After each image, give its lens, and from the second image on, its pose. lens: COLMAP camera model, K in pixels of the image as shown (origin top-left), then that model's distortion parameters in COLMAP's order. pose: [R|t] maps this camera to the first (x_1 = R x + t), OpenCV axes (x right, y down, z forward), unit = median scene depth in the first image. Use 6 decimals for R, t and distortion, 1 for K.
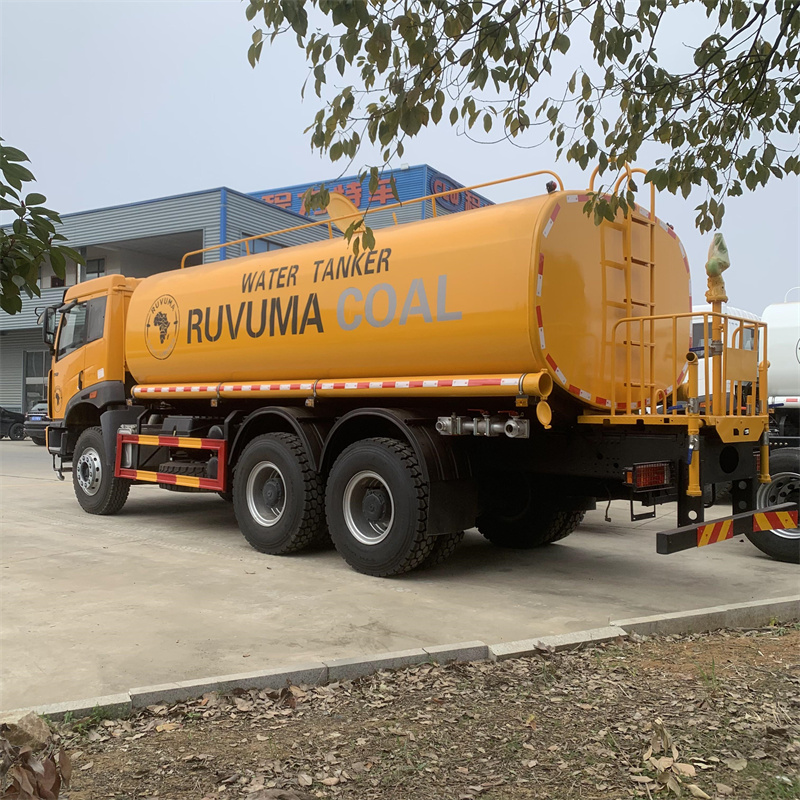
lens RADIAL K [[808.3, 0, 402.4], [0, 808.3, 390.4], [0, 0, 1]] dist [0.124501, -0.312720]
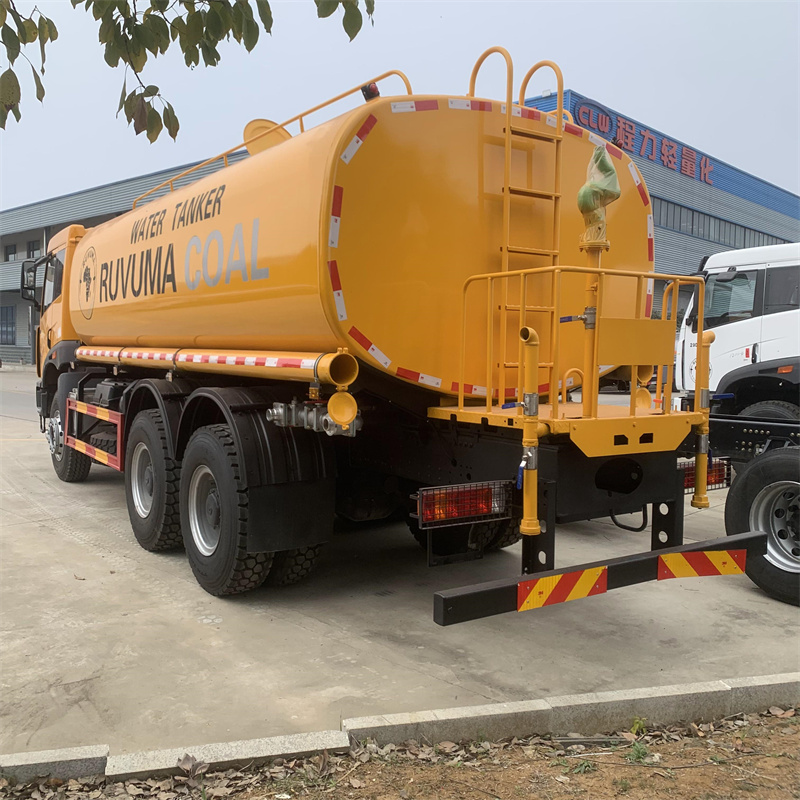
lens RADIAL K [[808.3, 0, 402.4], [0, 808.3, 390.4], [0, 0, 1]] dist [0.124501, -0.312720]
pose [[0.976092, 0.018163, -0.216596, 0.320574], [-0.002690, 0.997436, 0.071519, -0.033605], [0.217339, -0.069226, 0.973638, 0.251735]]
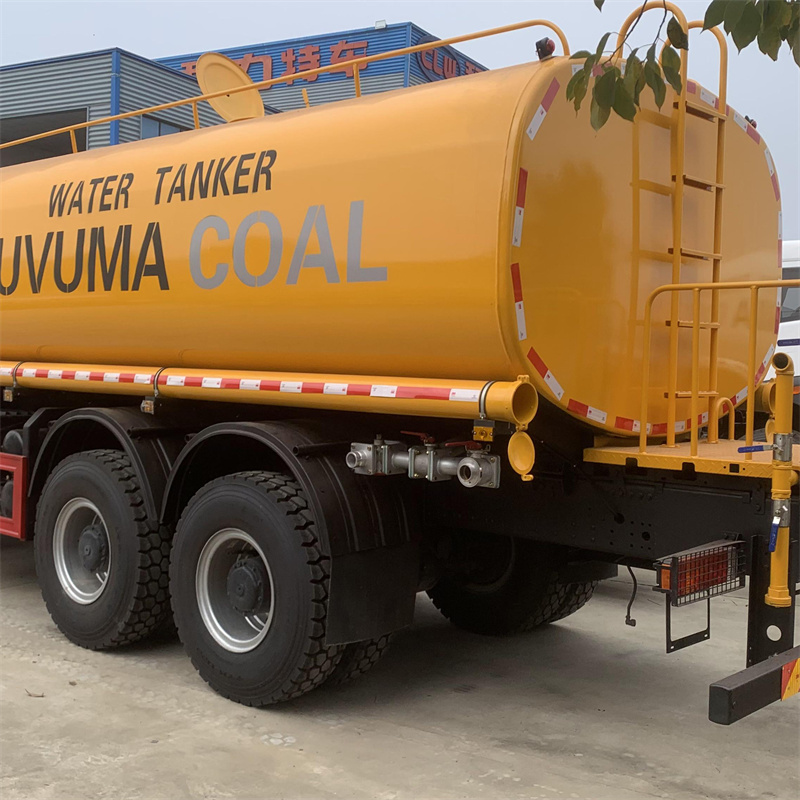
lens RADIAL K [[1071.4, 0, 410.4], [0, 1071.4, 391.2], [0, 0, 1]] dist [0.183717, -0.575678]
pose [[0.999581, 0.015049, 0.024725, 0.064252], [-0.016386, 0.998363, 0.054801, -0.045894], [-0.023860, -0.055184, 0.998191, 0.208740]]
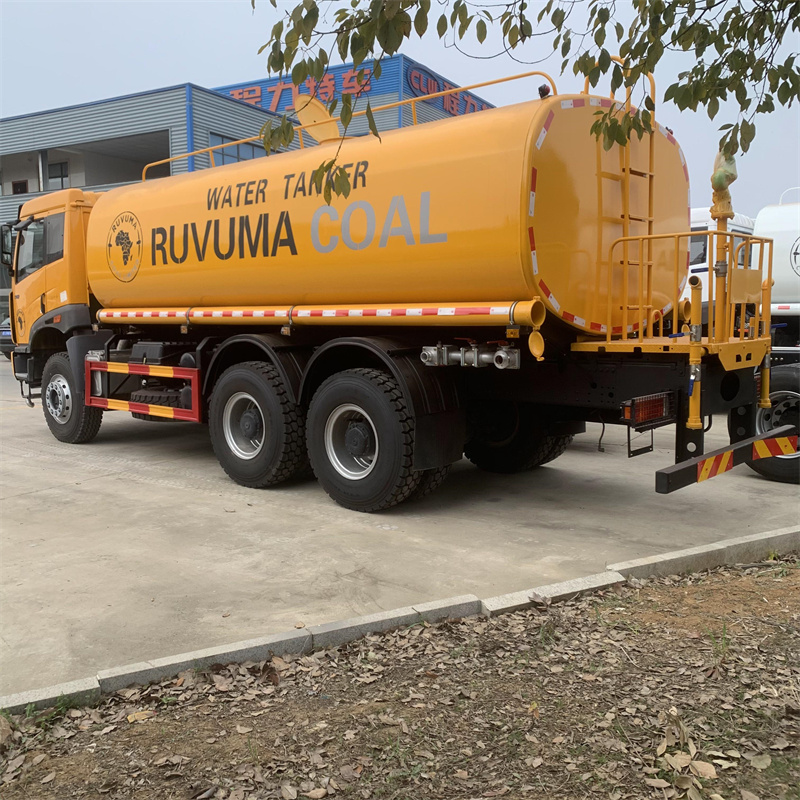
lens RADIAL K [[808.3, 0, 402.4], [0, 808.3, 390.4], [0, 0, 1]] dist [0.124501, -0.312720]
pose [[0.999503, -0.022757, 0.021824, -0.001082], [0.019932, 0.992341, 0.121913, -0.030025], [-0.024432, -0.121417, 0.992301, 0.058706]]
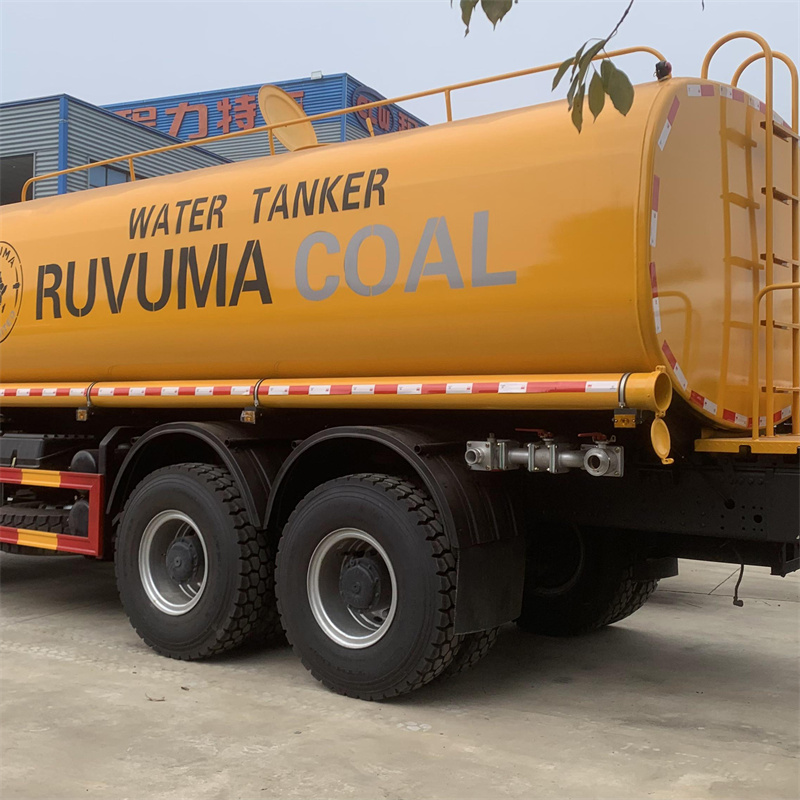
lens RADIAL K [[1071.4, 0, 410.4], [0, 1071.4, 391.2], [0, 0, 1]] dist [0.183717, -0.575678]
pose [[0.994824, -0.001350, 0.101606, -0.079332], [0.000440, 0.999960, 0.008977, -0.012362], [-0.101614, -0.008886, 0.994784, 0.175742]]
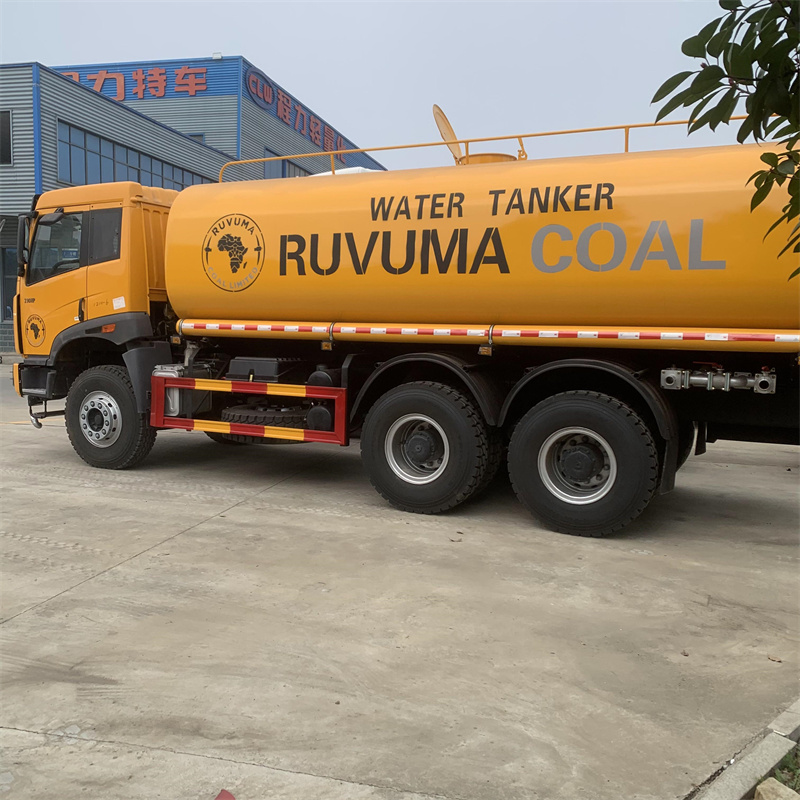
lens RADIAL K [[801.4, 0, 397.4], [0, 801.4, 396.1], [0, 0, 1]] dist [0.127226, -0.241973]
pose [[0.955778, -0.020991, 0.293339, -0.505308], [-0.014592, 0.992836, 0.118589, -0.042551], [-0.293727, -0.117625, 0.948625, 0.179391]]
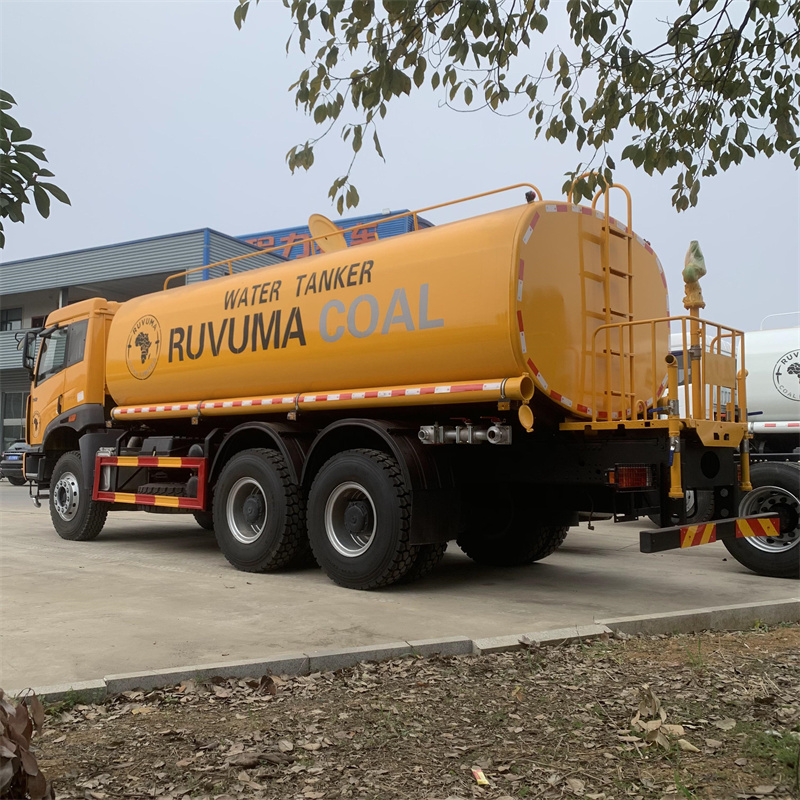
lens RADIAL K [[808.3, 0, 402.4], [0, 808.3, 390.4], [0, 0, 1]] dist [0.124501, -0.312720]
pose [[0.999748, -0.001022, 0.022444, -0.000702], [0.002309, 0.998349, -0.057386, 0.043732], [-0.022349, 0.057424, 0.998100, 0.000894]]
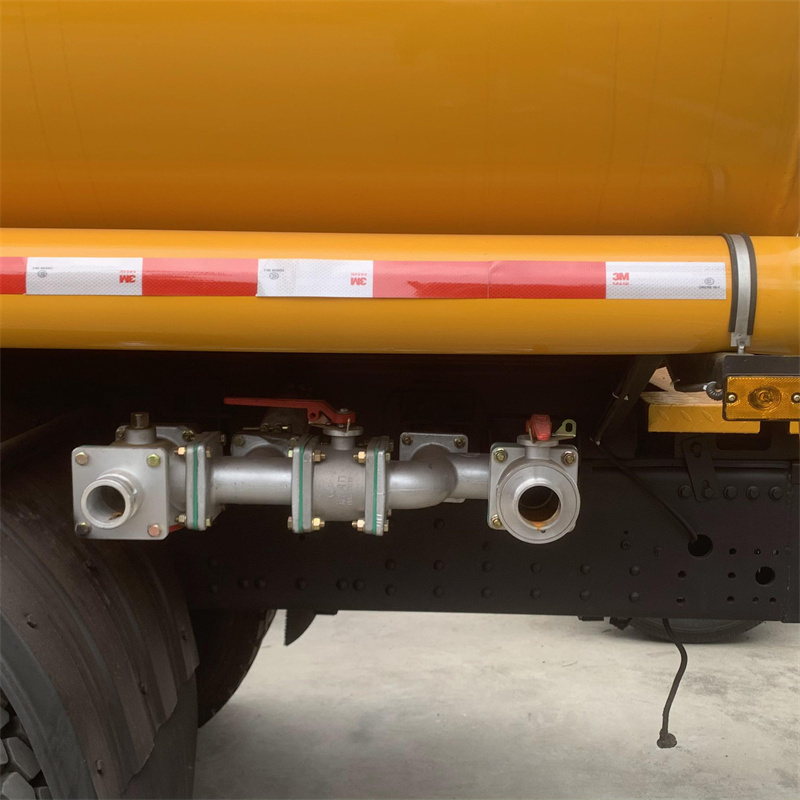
lens RADIAL K [[1071.4, 0, 410.4], [0, 1071.4, 391.2], [0, 0, 1]] dist [0.183717, -0.575678]
pose [[0.745506, -0.070830, 0.662724, -0.061862], [-0.020099, 0.991496, 0.128577, -0.013610], [-0.666196, -0.109175, 0.737743, 0.726454]]
